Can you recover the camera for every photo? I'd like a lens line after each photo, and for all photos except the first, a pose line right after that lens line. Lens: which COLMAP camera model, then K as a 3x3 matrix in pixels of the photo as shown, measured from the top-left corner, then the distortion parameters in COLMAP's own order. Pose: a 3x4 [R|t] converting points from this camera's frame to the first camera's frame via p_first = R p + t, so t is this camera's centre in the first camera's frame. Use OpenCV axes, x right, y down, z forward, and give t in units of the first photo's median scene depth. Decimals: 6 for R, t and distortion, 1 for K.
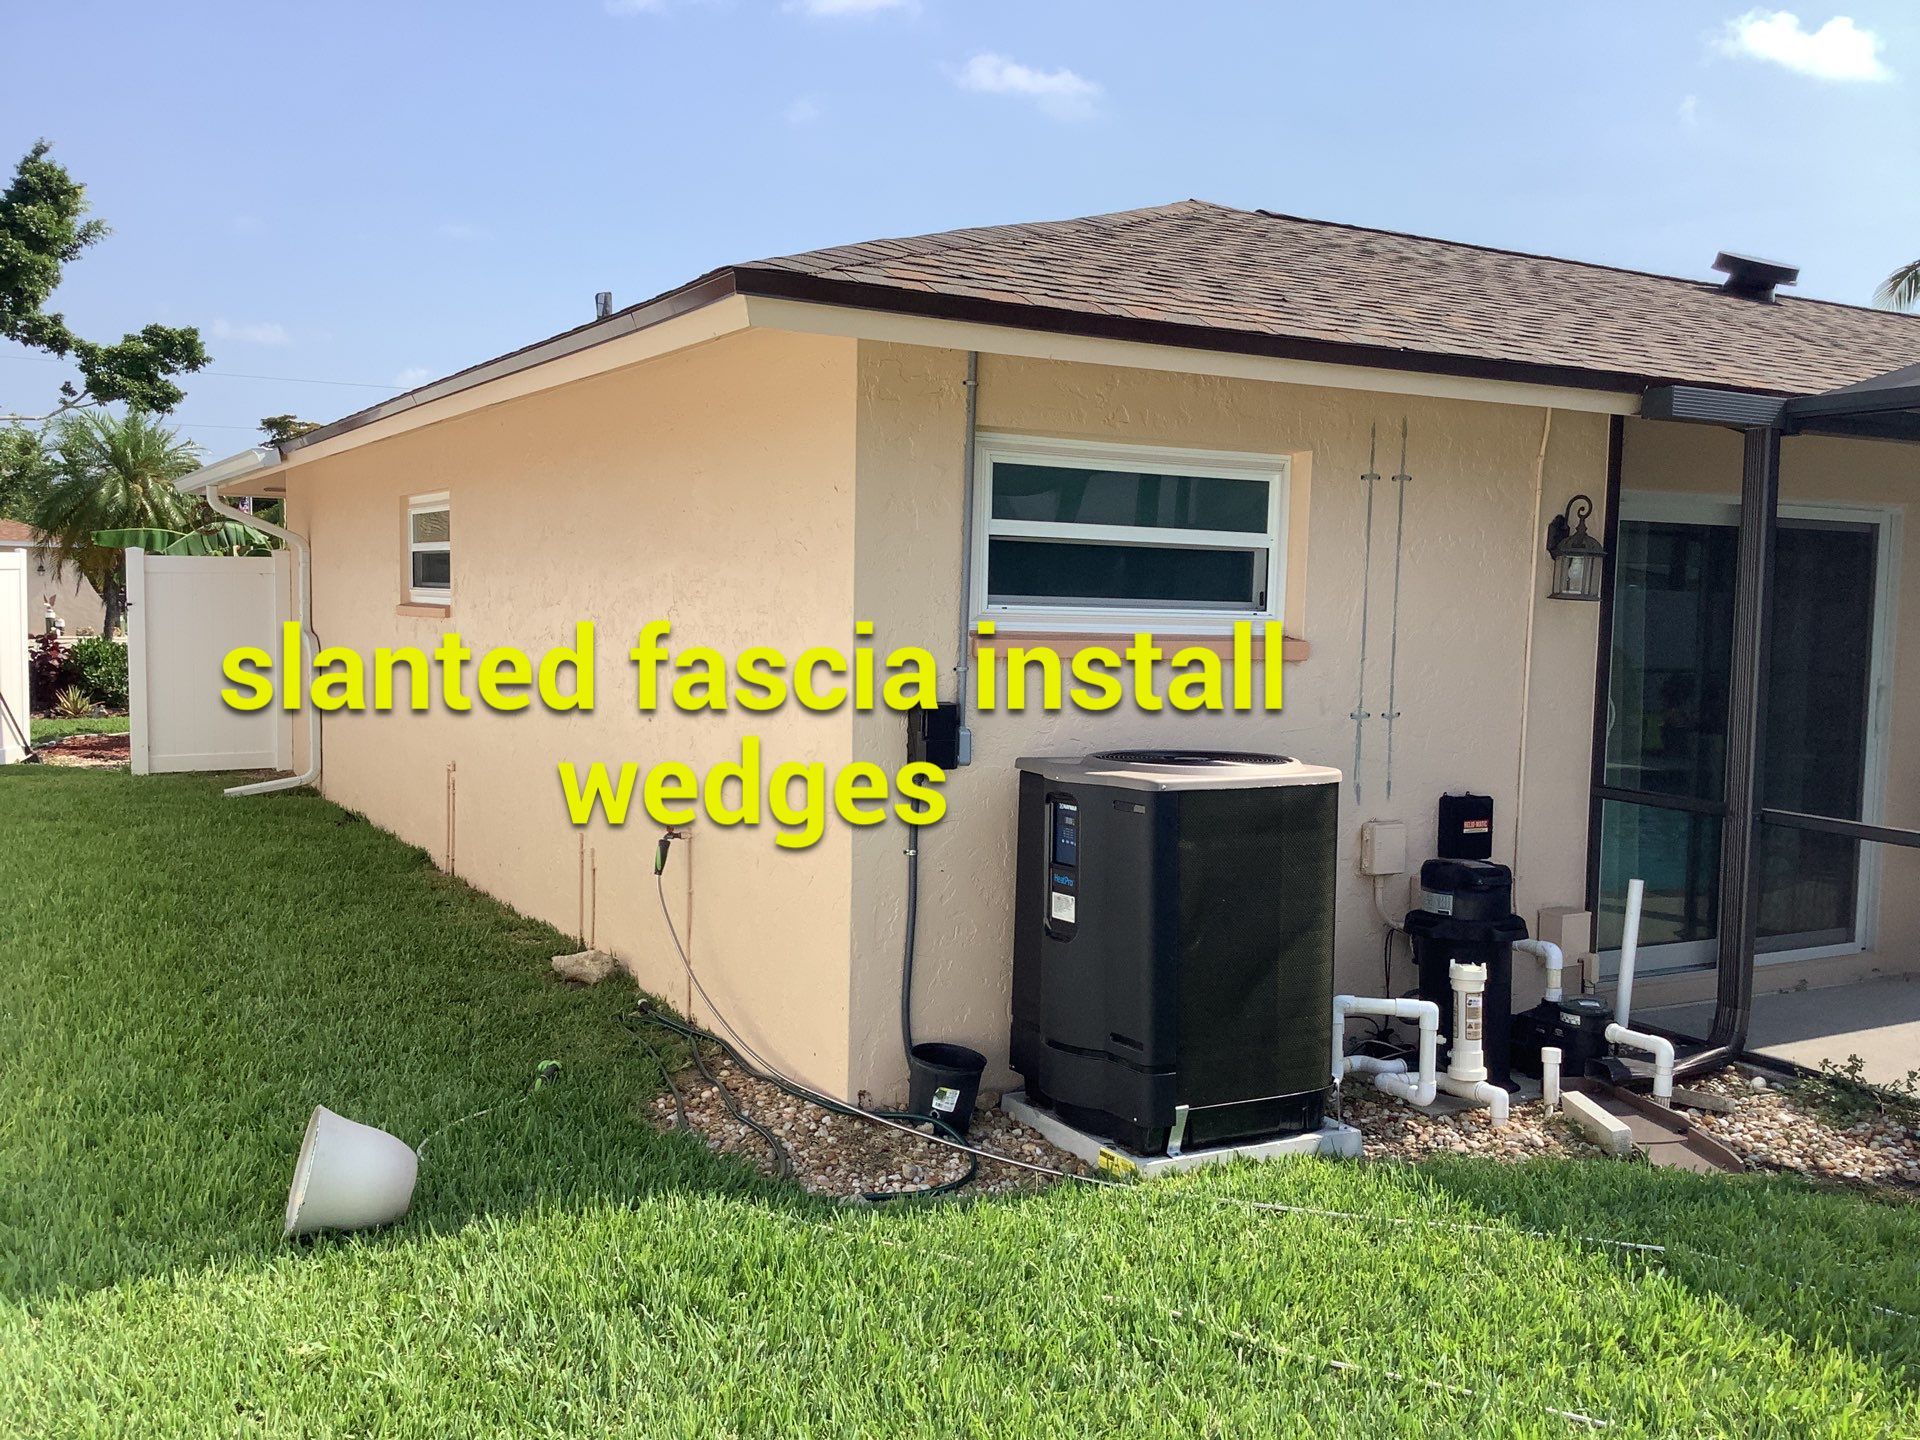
lens RADIAL K [[1789.9, 0, 957.0], [0, 1789.9, 717.3], [0, 0, 1]] dist [0.100589, -0.131125]
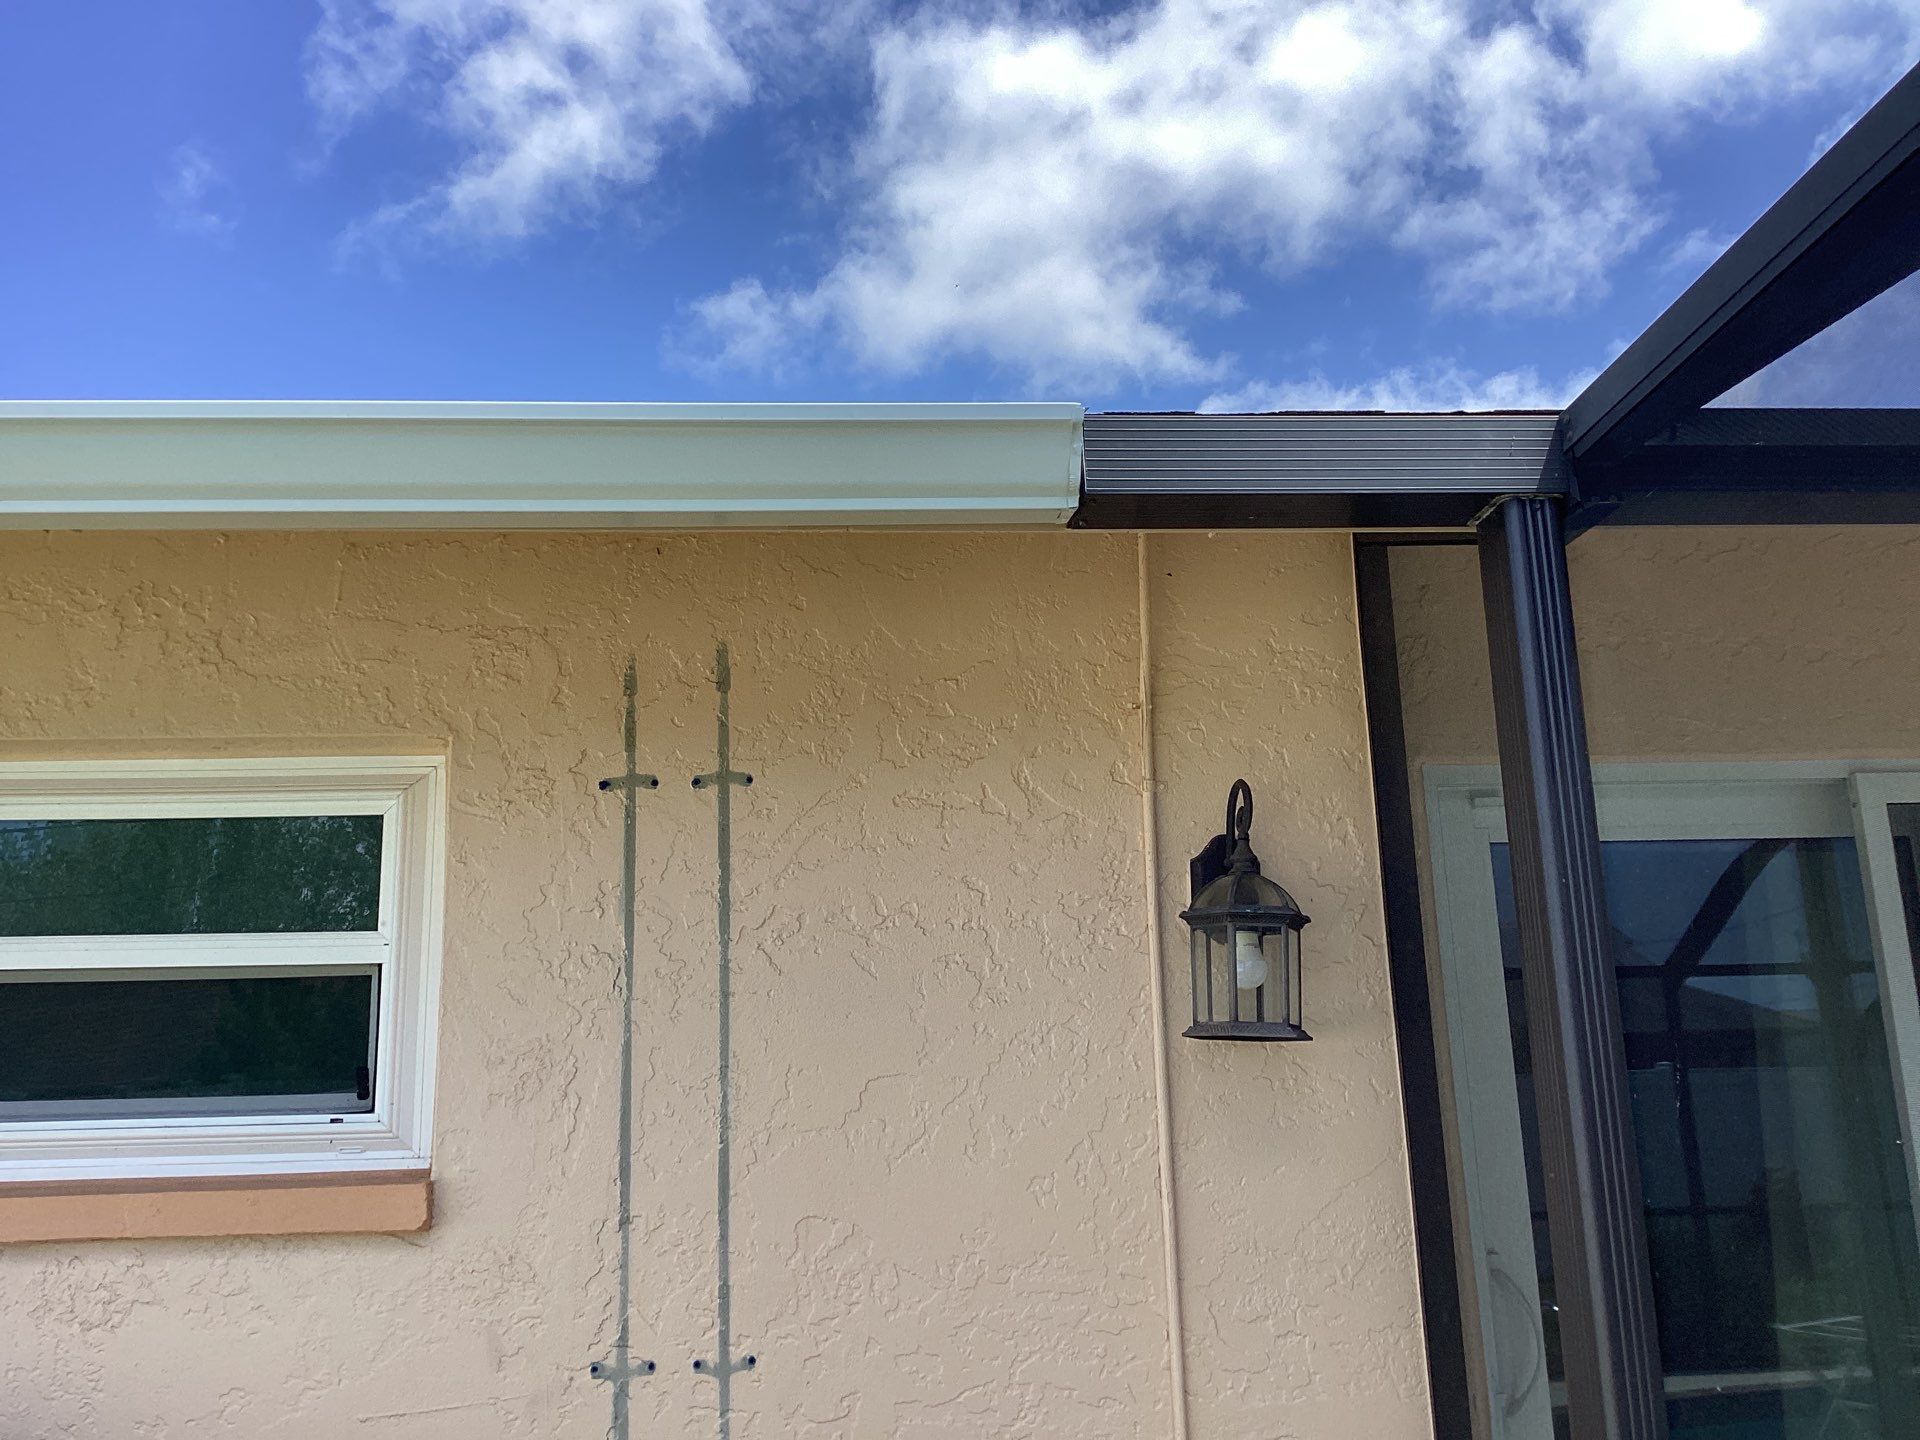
lens RADIAL K [[1789.9, 0, 957.0], [0, 1789.9, 717.3], [0, 0, 1]] dist [0.100589, -0.131125]
pose [[0.908443, -0.145228, -0.391970, 0.526068], [0.020782, 0.952239, -0.304647, -0.016063], [0.417492, 0.268608, 0.868073, 0.723256]]
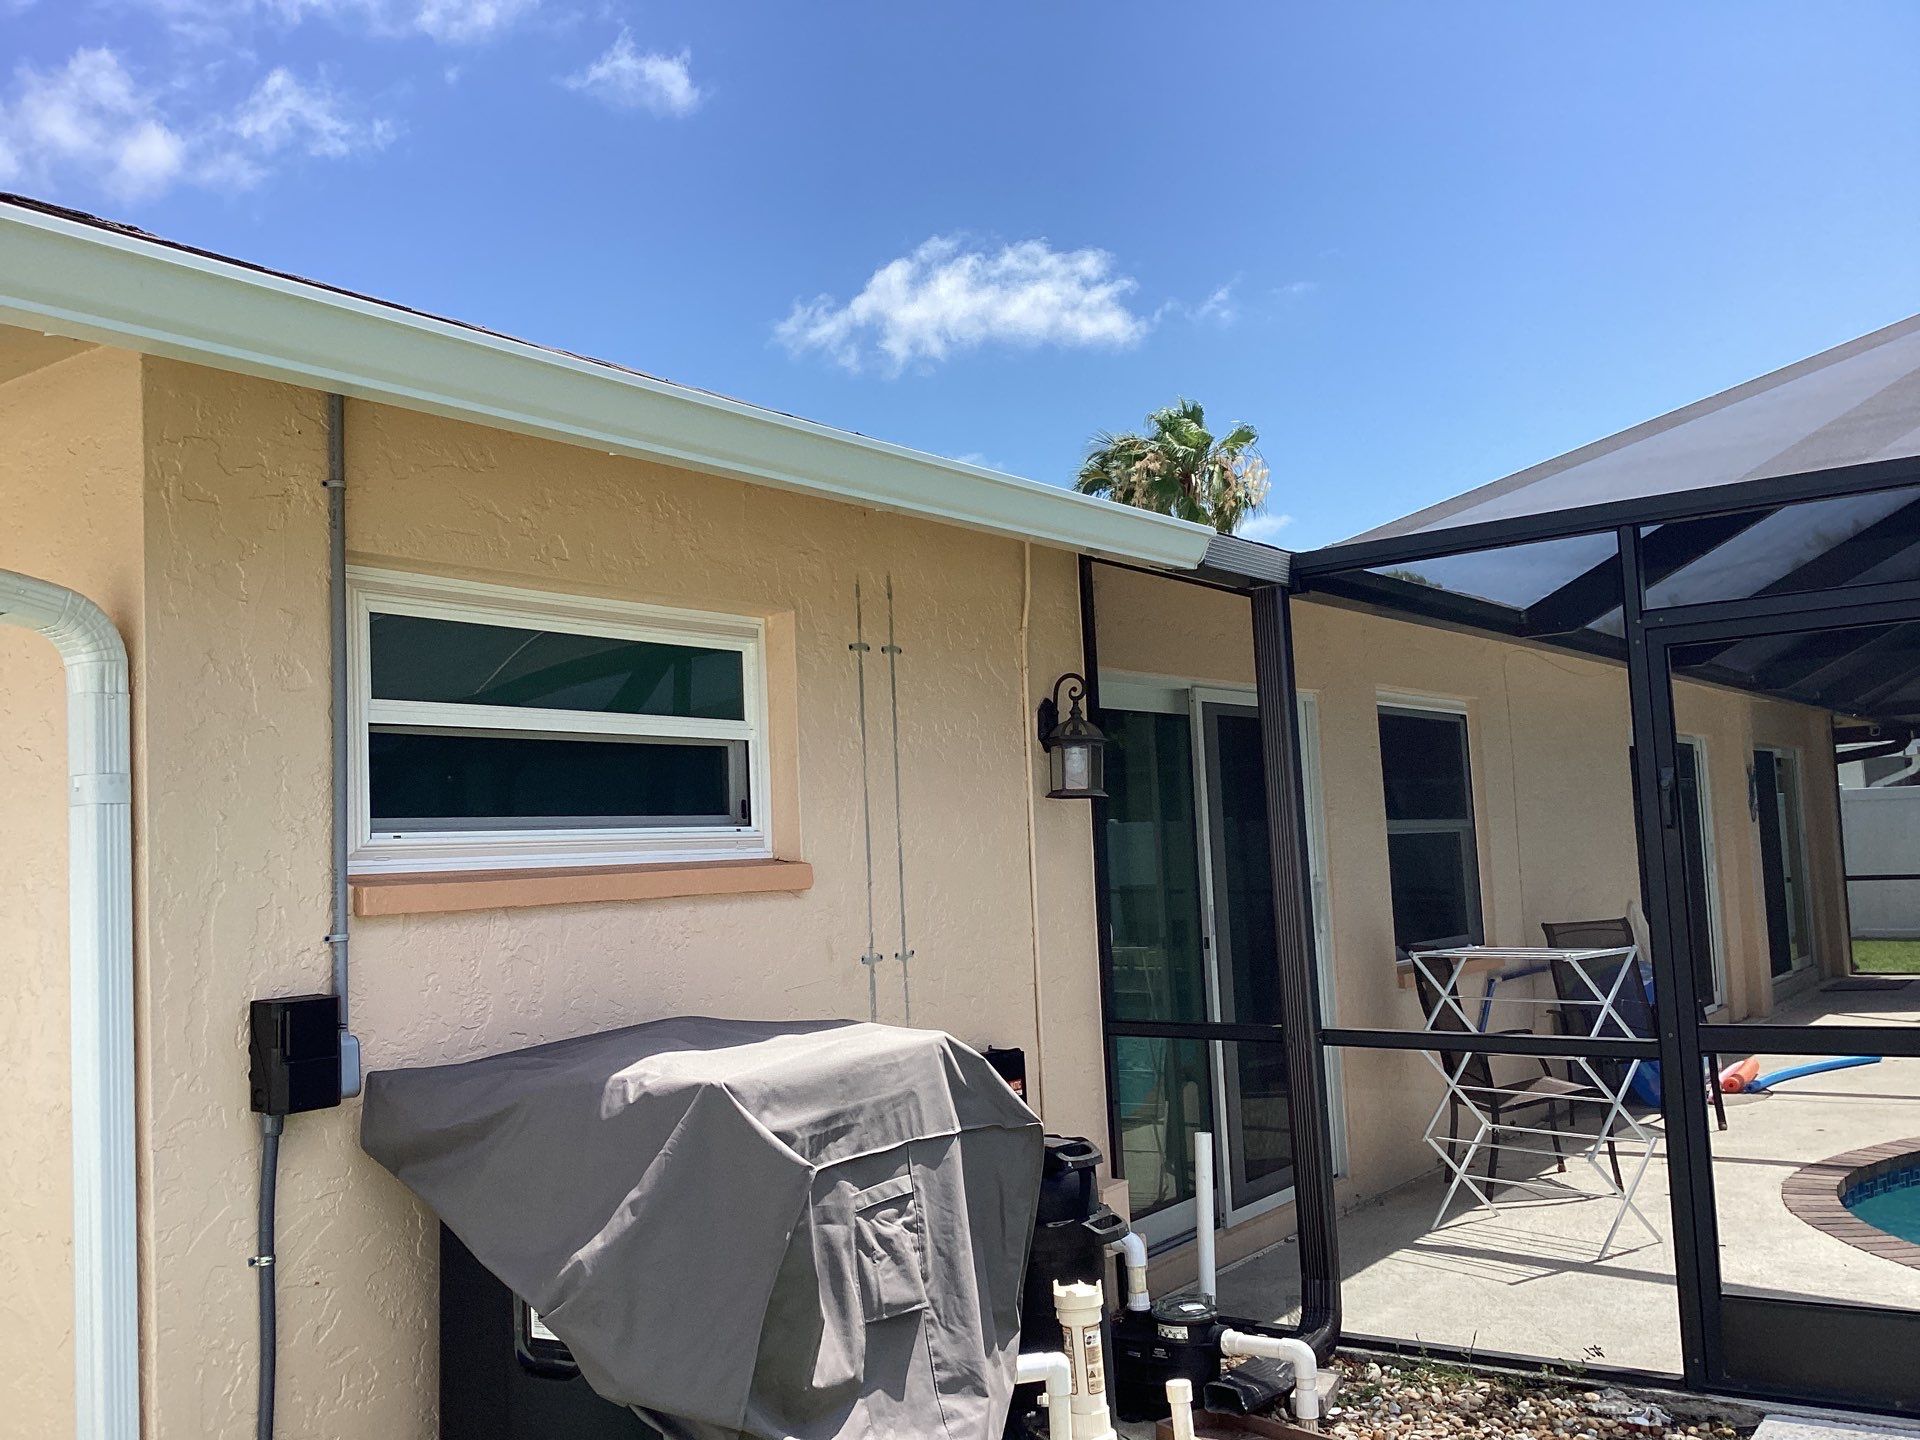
lens RADIAL K [[1706.2, 0, 919.6], [0, 1706.2, 717.9], [0, 0, 1]] dist [0.091771, -0.176958]
pose [[0.906463, -0.031245, 0.421127, -0.062547], [0.095461, 0.986605, -0.132277, -0.004192], [-0.411353, 0.160105, 0.897304, 0.372695]]
